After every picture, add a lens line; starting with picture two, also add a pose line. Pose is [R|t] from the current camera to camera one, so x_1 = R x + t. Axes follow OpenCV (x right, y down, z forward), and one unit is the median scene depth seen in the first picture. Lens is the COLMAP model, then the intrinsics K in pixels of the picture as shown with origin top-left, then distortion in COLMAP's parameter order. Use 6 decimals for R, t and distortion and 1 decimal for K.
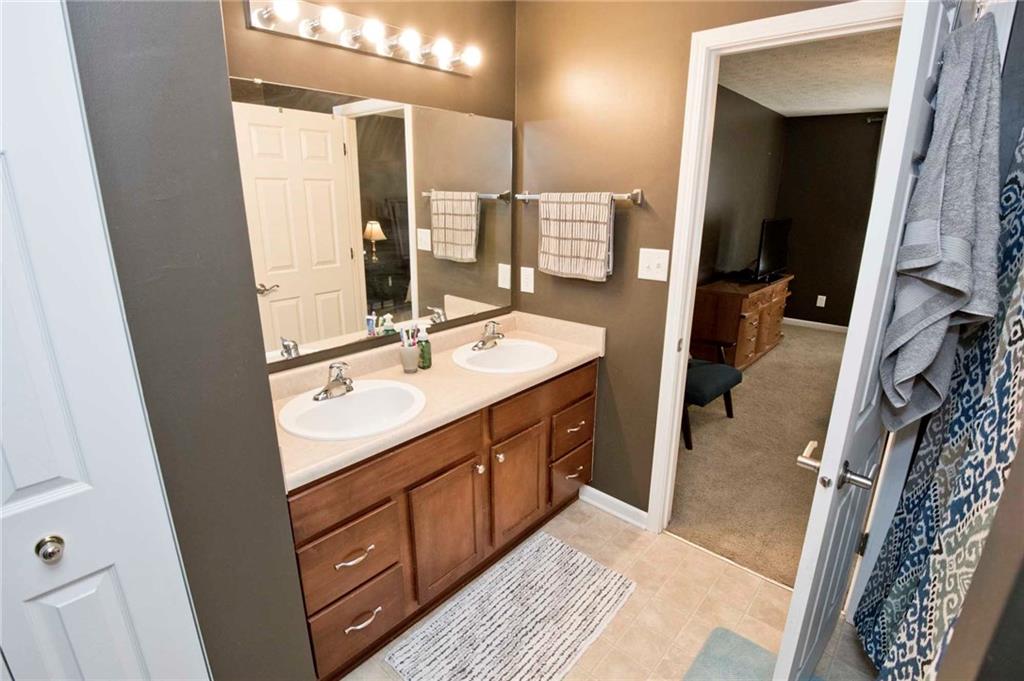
lens RADIAL K [[468.5, 0, 514.1], [0, 468.5, 334.3], [0, 0, 1]] dist [-0.014485, -0.014281]
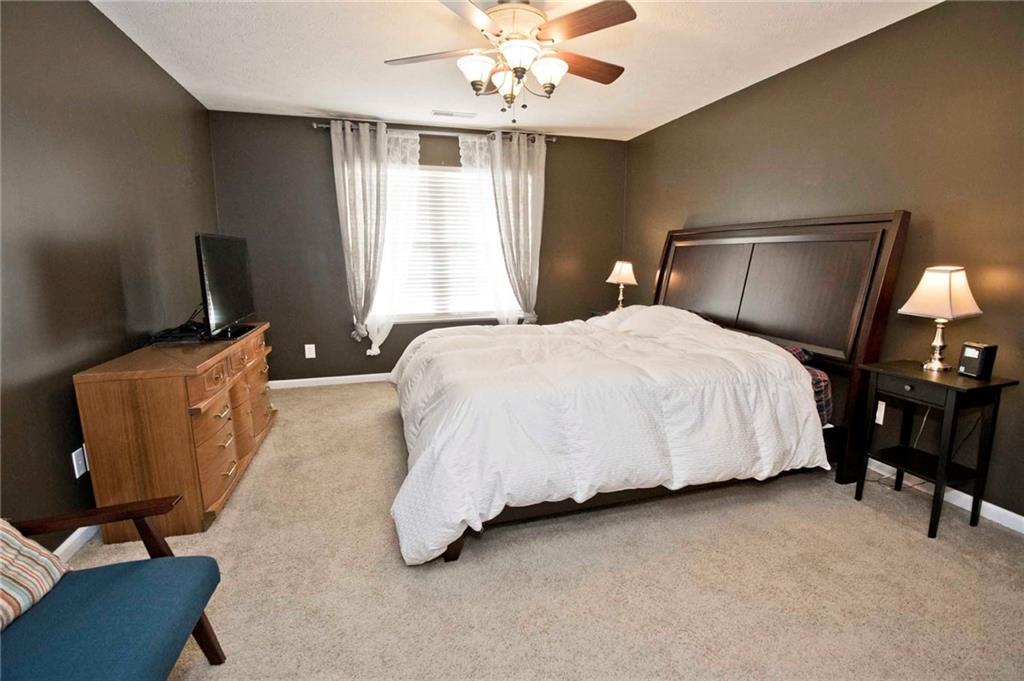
lens RADIAL K [[468.5, 0, 514.1], [0, 468.5, 334.3], [0, 0, 1]] dist [-0.014485, -0.014281]
pose [[0.503945, -0.141031, 0.852144, 0.203990], [0.232103, 0.972403, 0.023671, -0.043776], [-0.831966, 0.185856, 0.522771, 0.356386]]
